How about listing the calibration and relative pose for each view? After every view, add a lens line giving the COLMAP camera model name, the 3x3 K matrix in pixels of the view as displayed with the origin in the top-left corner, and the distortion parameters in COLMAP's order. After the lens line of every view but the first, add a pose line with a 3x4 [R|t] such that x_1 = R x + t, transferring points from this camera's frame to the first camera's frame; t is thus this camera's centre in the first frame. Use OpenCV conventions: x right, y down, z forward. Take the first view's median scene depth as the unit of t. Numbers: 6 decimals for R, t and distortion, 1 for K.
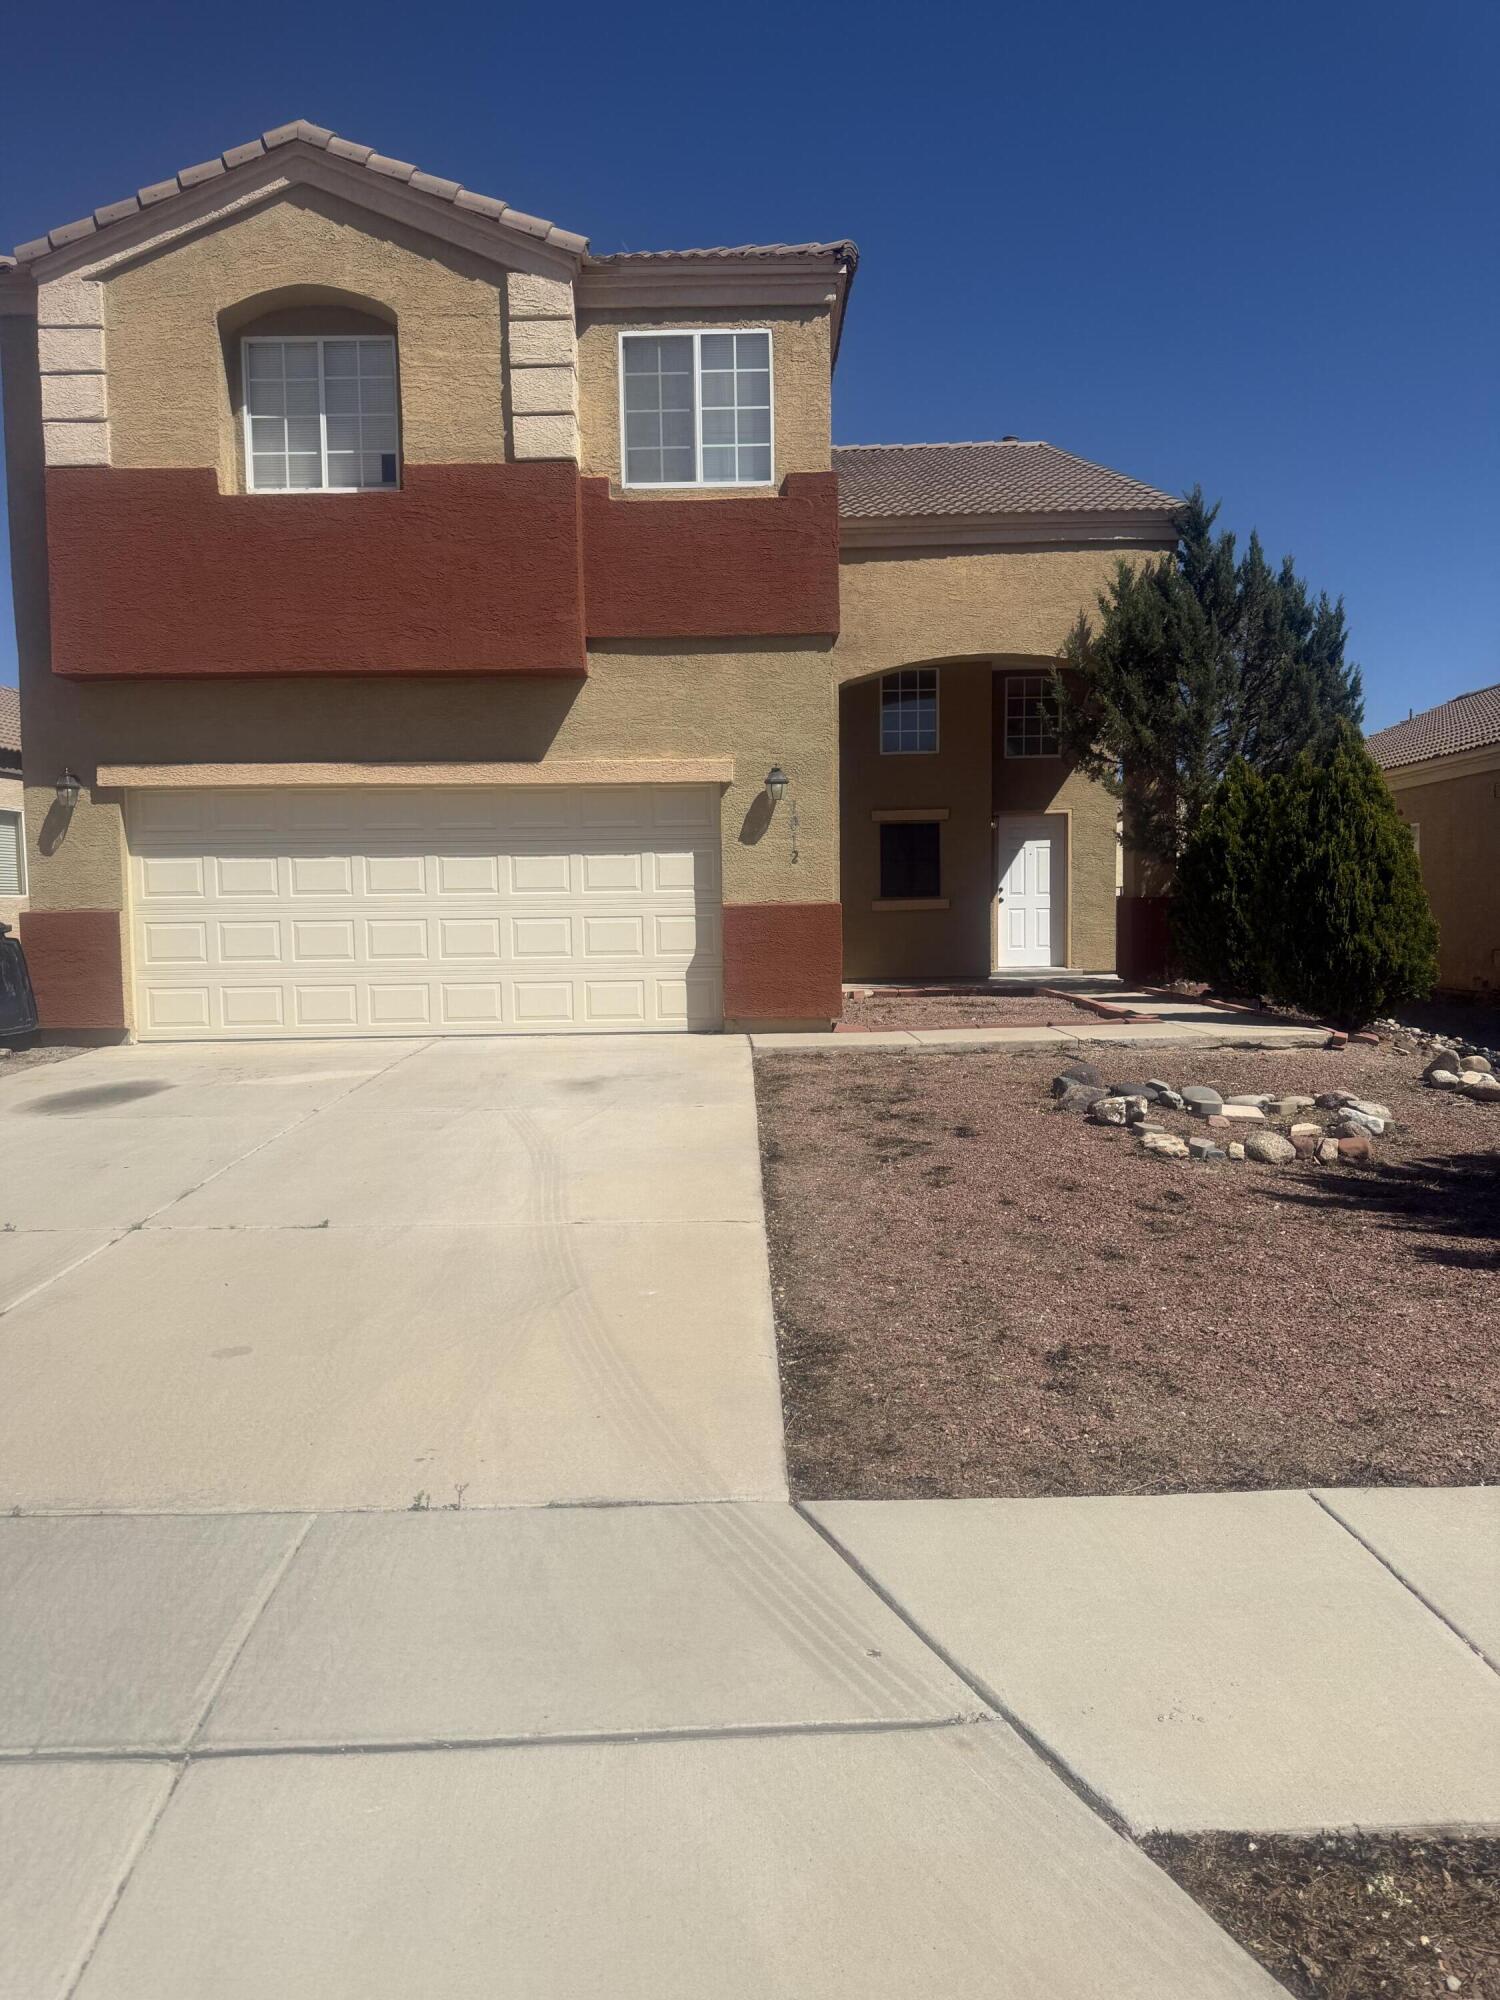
lens RADIAL K [[1415.2, 0, 752.4], [0, 1415.2, 992.7], [0, 0, 1]] dist [0.037009, -0.041776]
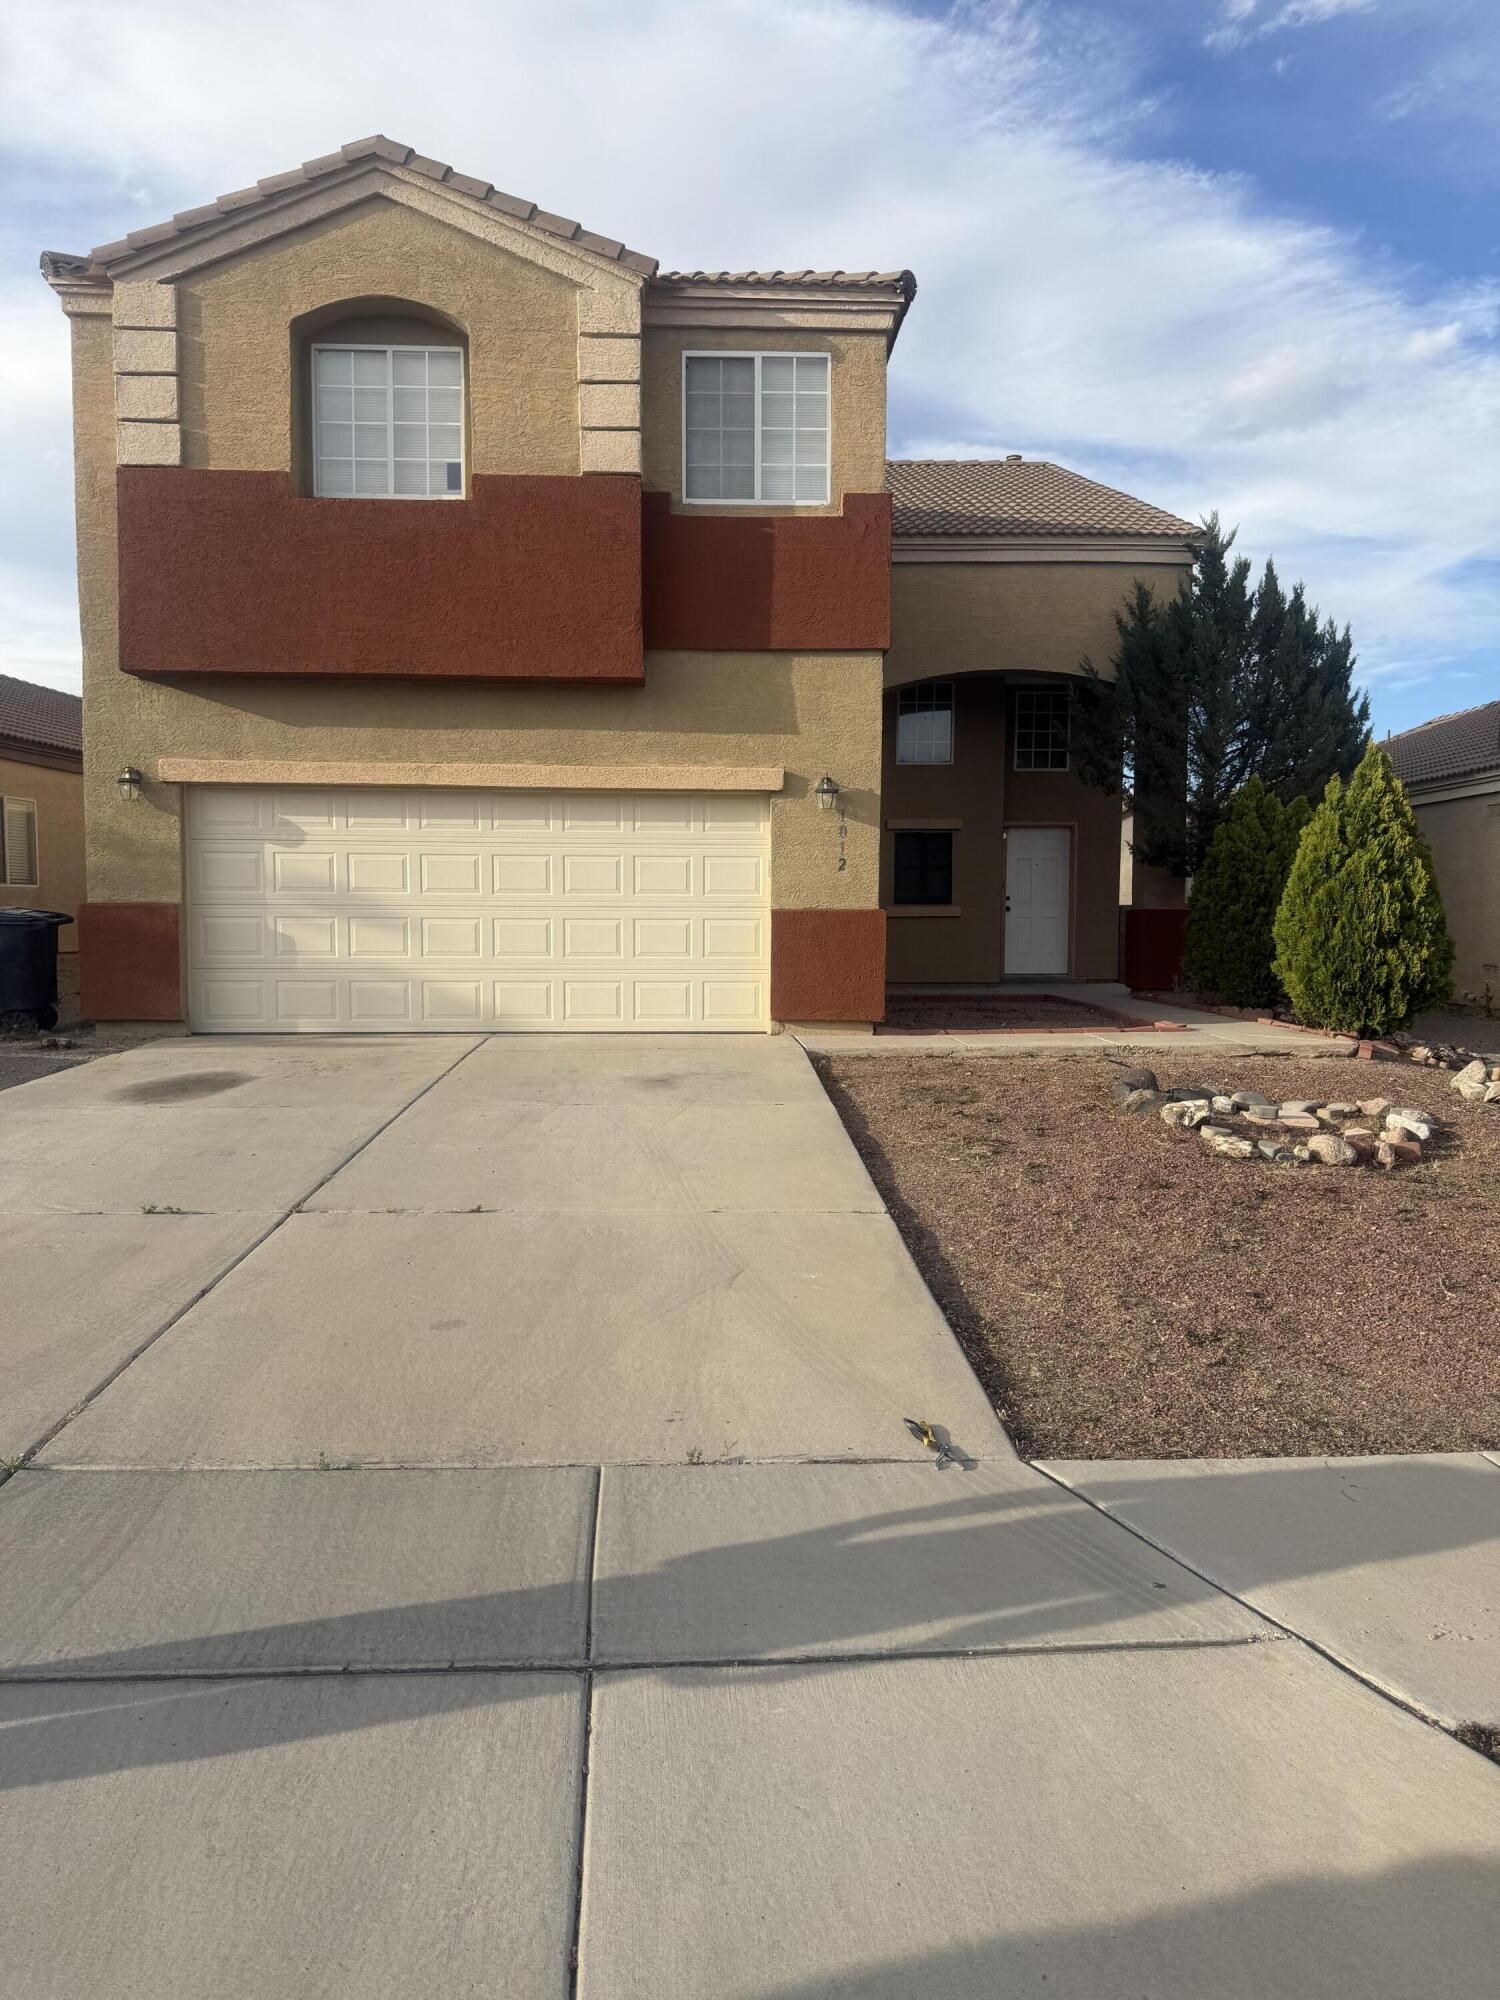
lens RADIAL K [[1415.2, 0, 758.0], [0, 1415.2, 991.4], [0, 0, 1]] dist [0.037009, -0.041776]
pose [[0.999097, 0.016677, 0.039090, -0.072658], [-0.016592, 0.999859, -0.002487, 0.000354], [-0.039126, 0.001836, 0.999233, -0.029576]]
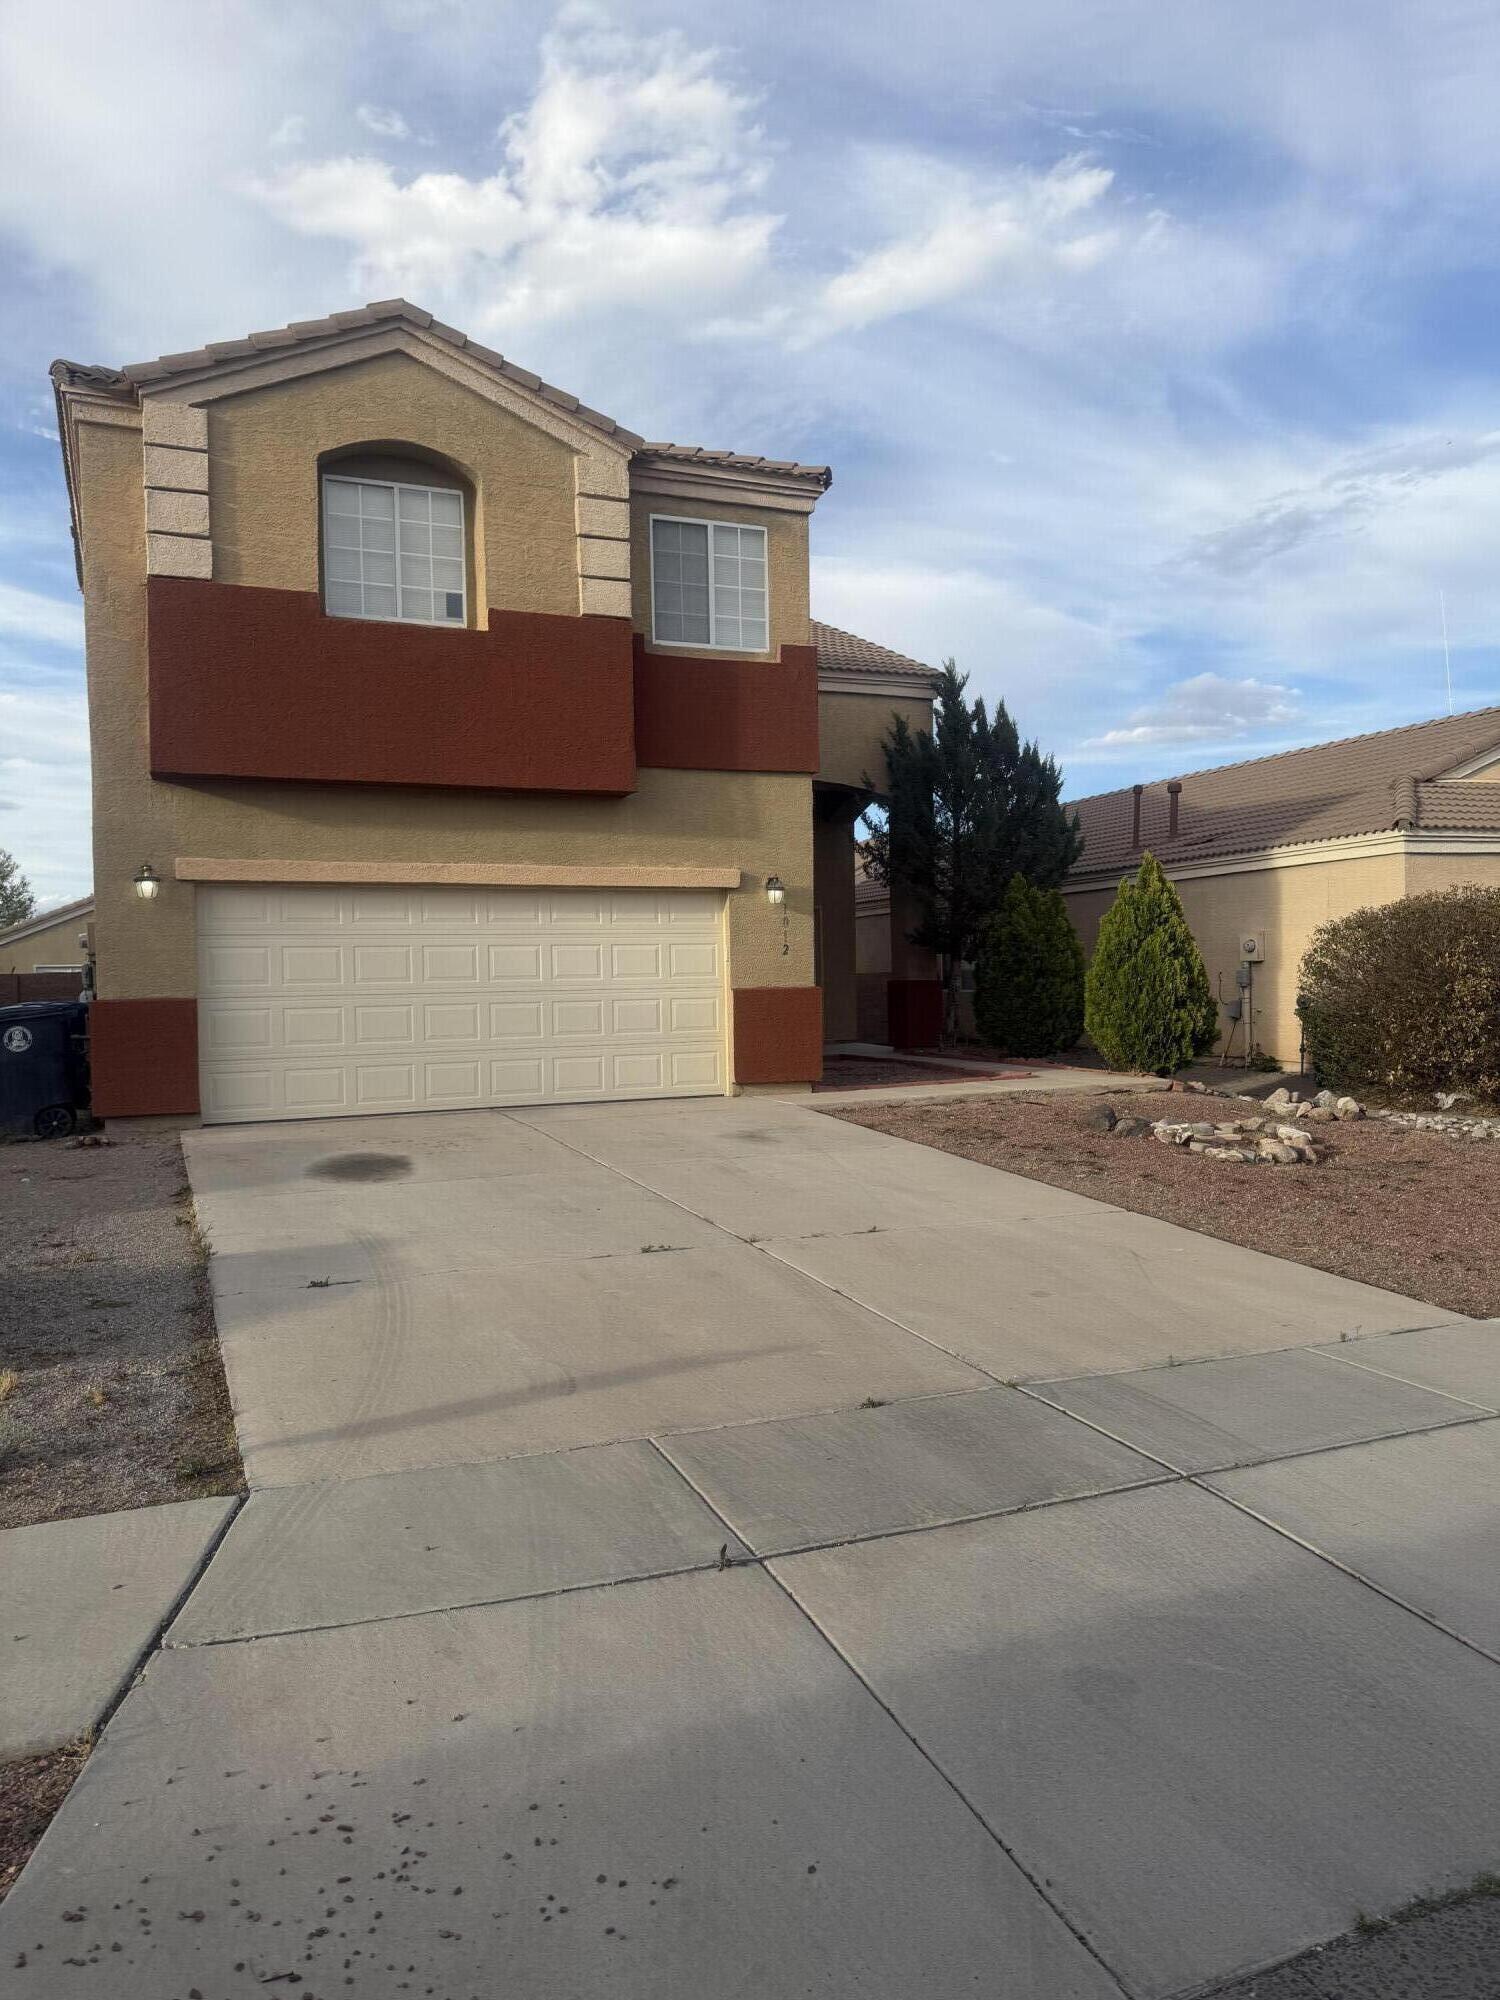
lens RADIAL K [[1415.2, 0, 733.6], [0, 1415.2, 1010.6], [0, 0, 1]] dist [0.037009, -0.041776]
pose [[0.919883, -0.010418, 0.392055, -0.504507], [0.026194, 0.999047, -0.034911, -0.002050], [-0.391318, 0.042383, 0.919279, -0.111075]]
